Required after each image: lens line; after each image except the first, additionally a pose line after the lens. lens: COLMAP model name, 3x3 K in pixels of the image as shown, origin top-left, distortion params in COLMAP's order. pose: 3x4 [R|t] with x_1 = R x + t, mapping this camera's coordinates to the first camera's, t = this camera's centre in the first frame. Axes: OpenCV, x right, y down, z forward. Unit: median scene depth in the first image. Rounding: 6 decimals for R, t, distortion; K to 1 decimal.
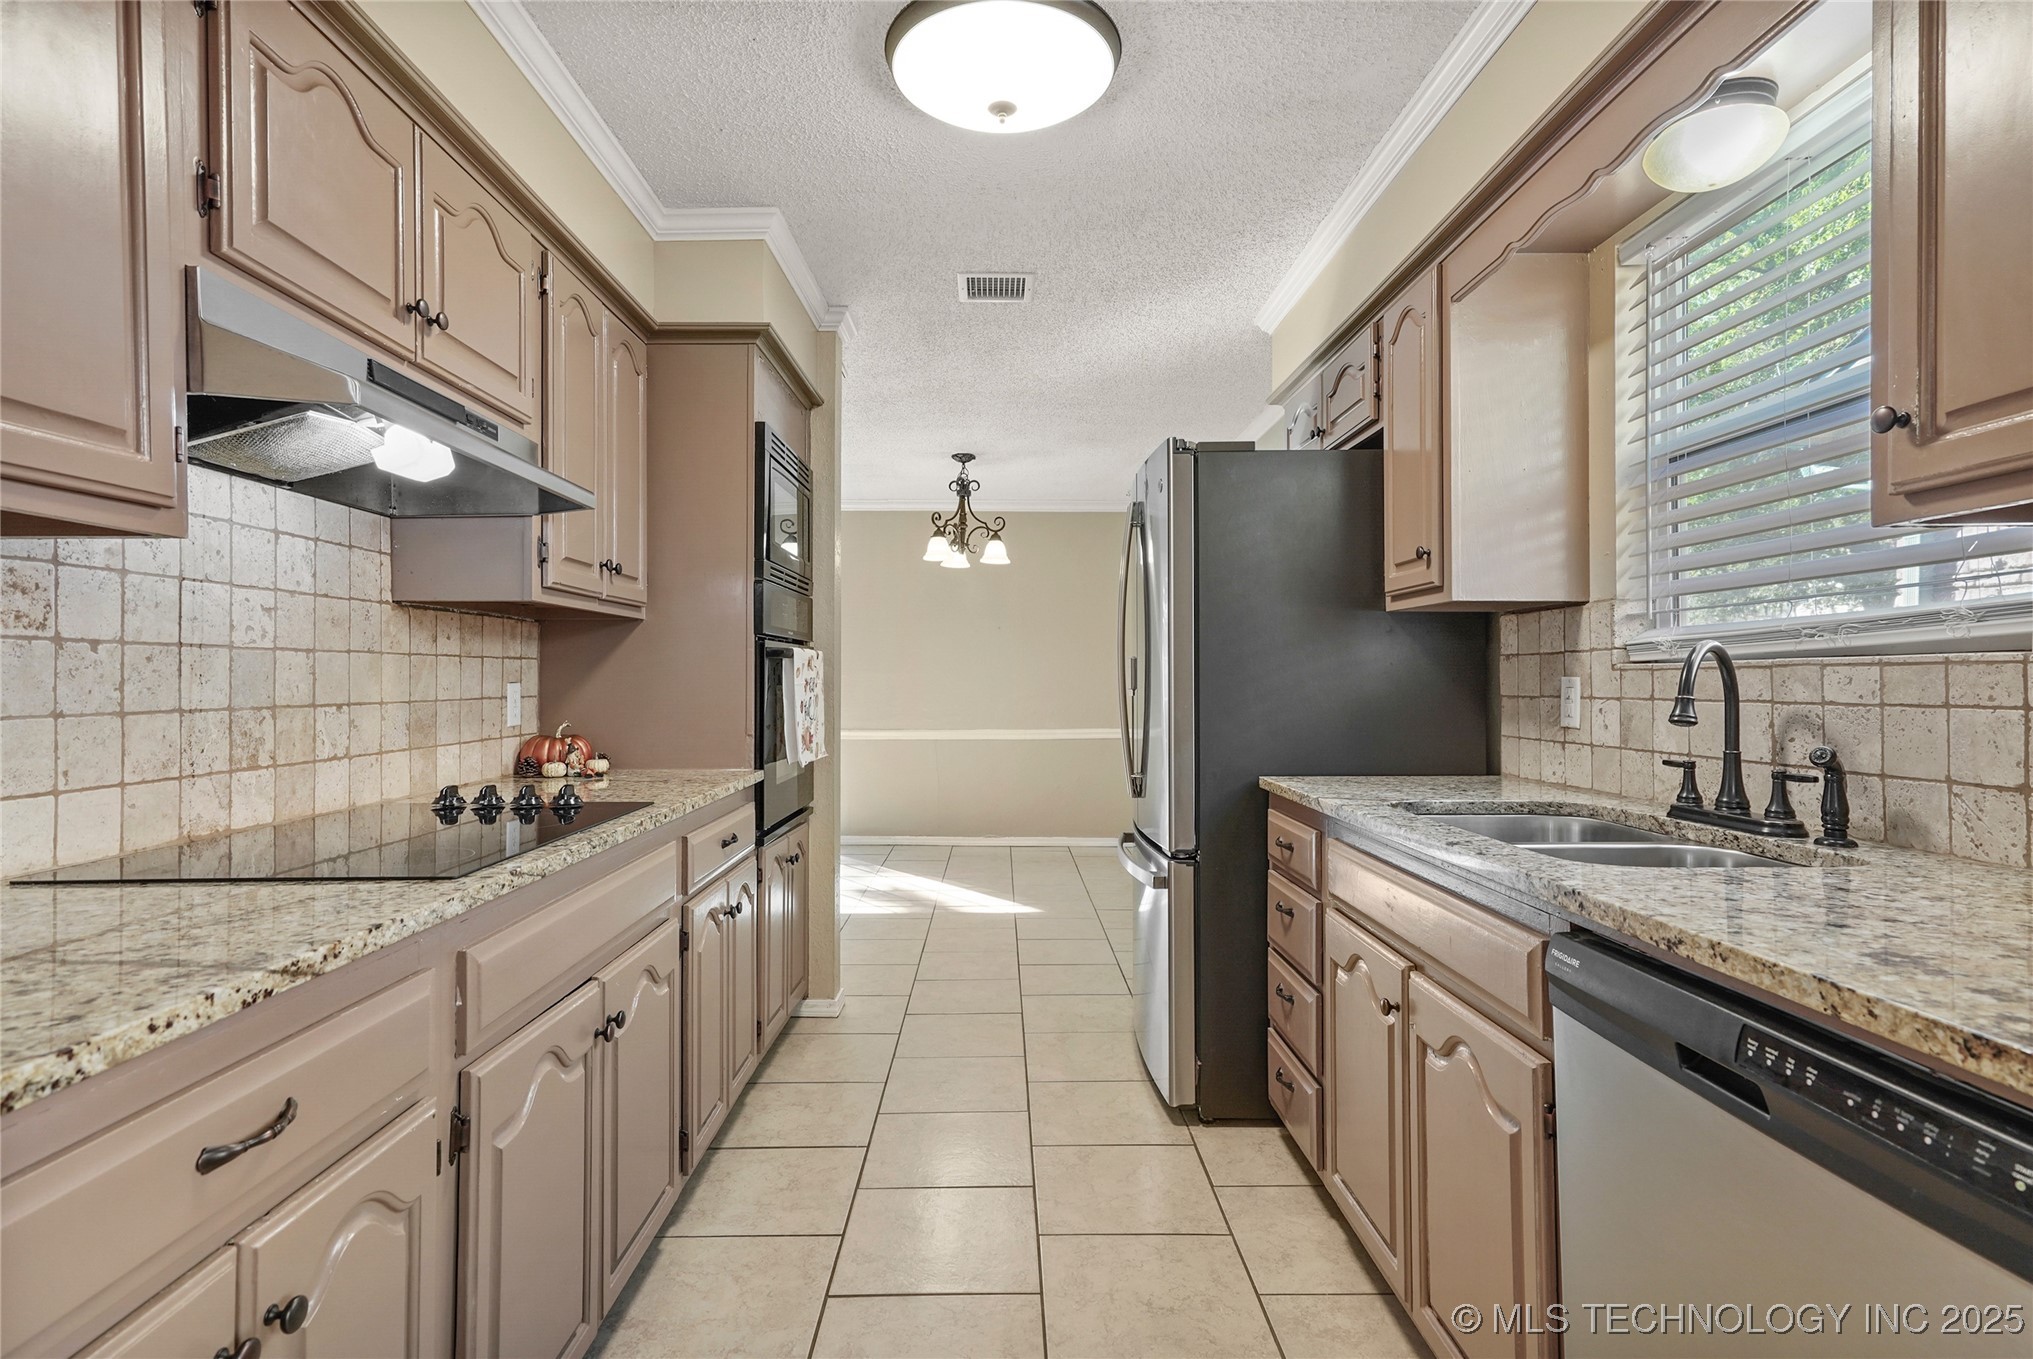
lens RADIAL K [[1031.9, 0, 1009.9], [0, 1031.9, 661.3], [0, 0, 1]] dist [-0.029206, 0.044452]
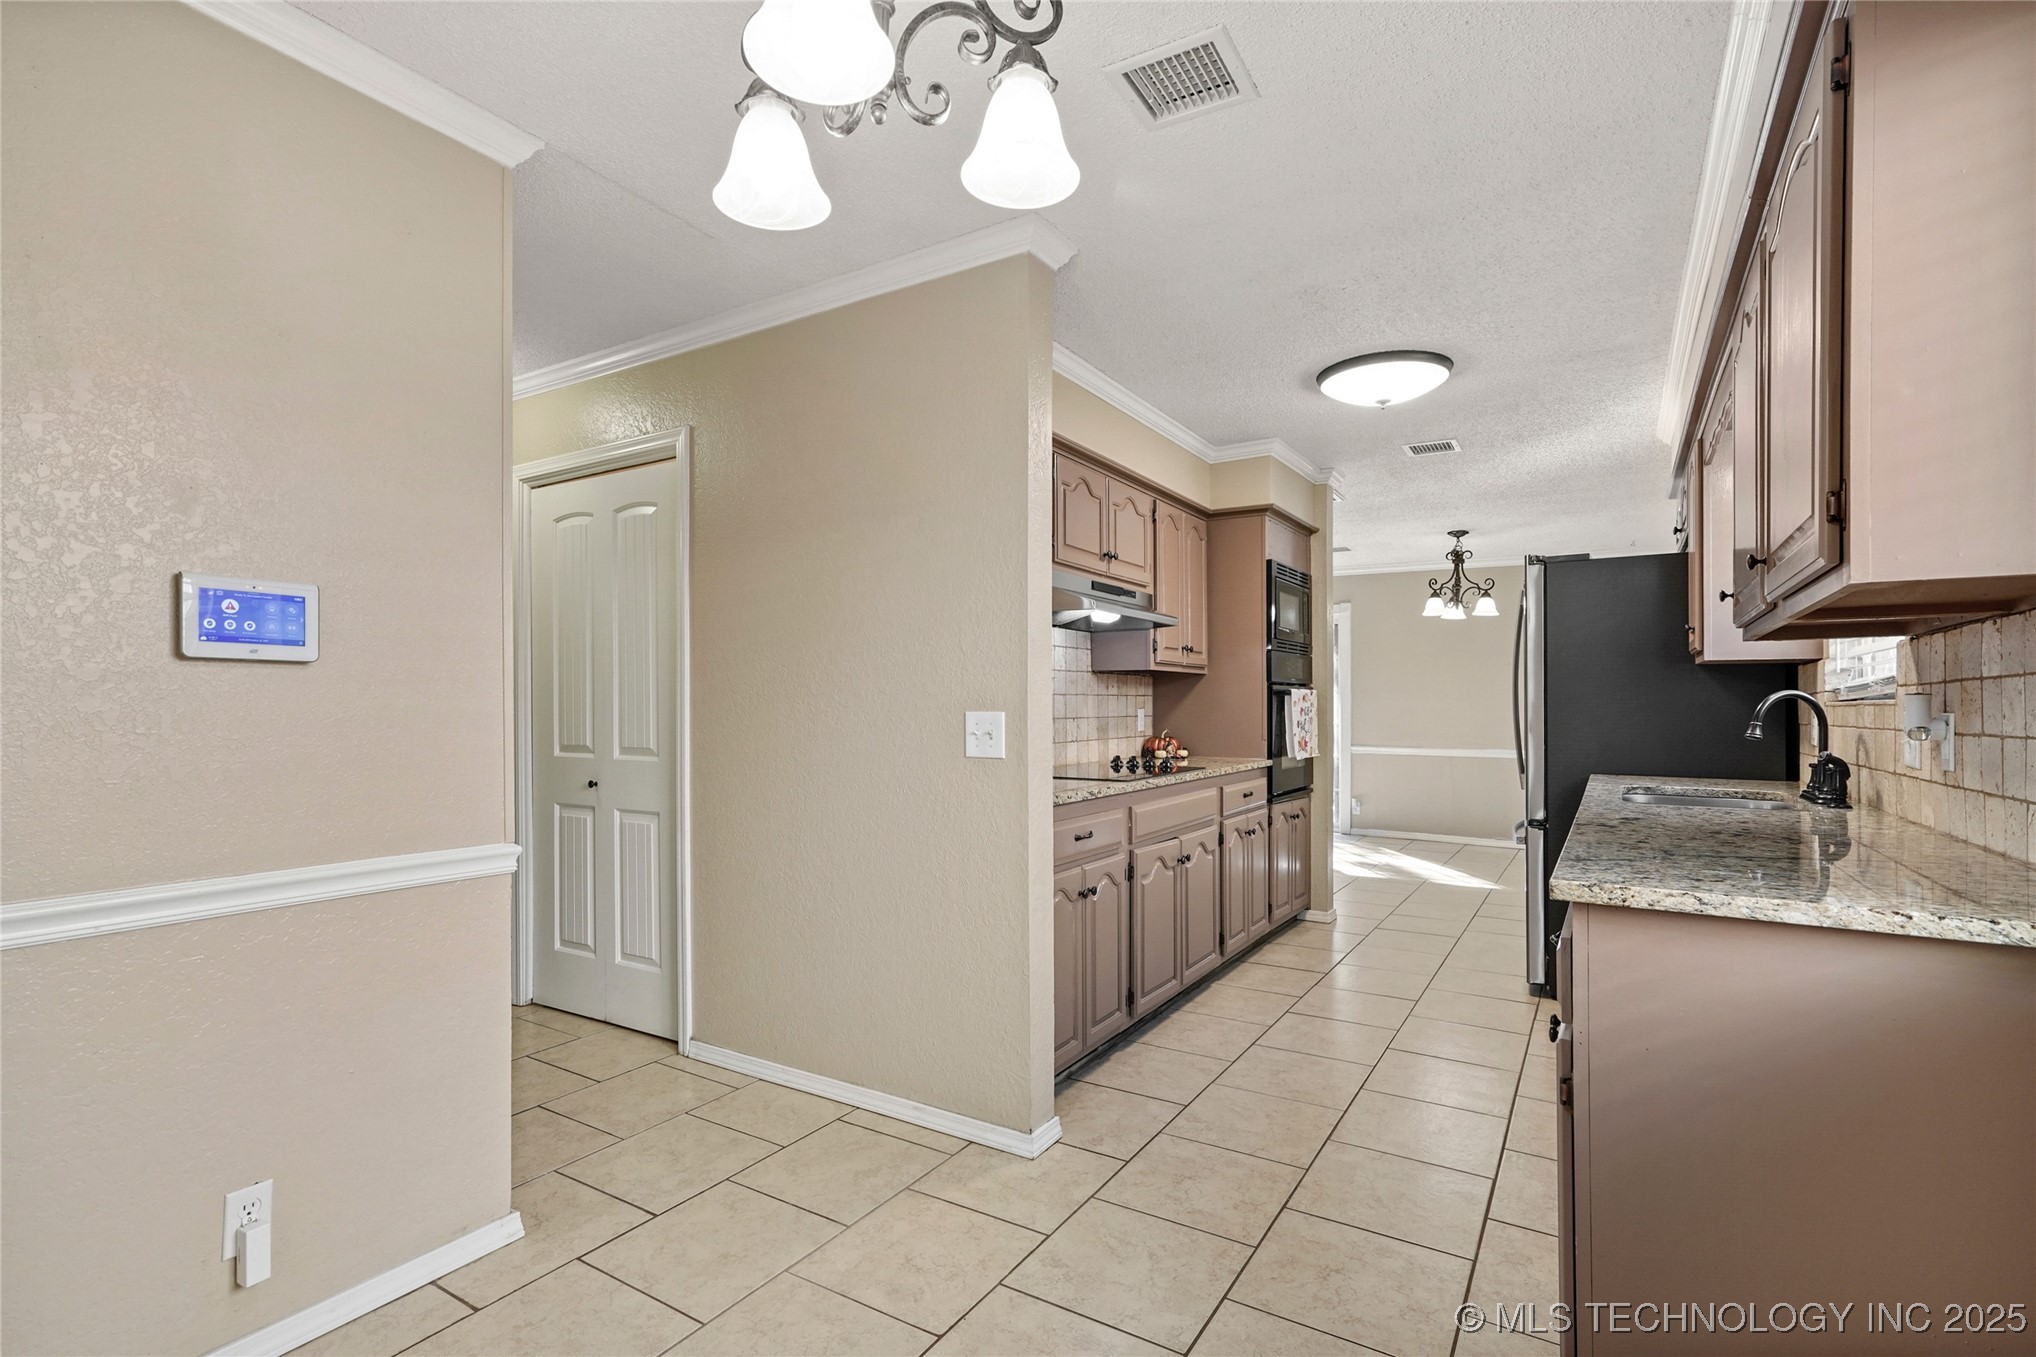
lens RADIAL K [[940.5, 0, 1006.5], [0, 940.5, 677.7], [0, 0, 1]] dist [-0.001547, 0.010245]
pose [[0.837742, -0.009808, -0.545978, 0.273269], [0.003801, 0.999919, -0.012131, -0.016730], [0.546053, 0.008087, 0.837712, -0.624366]]
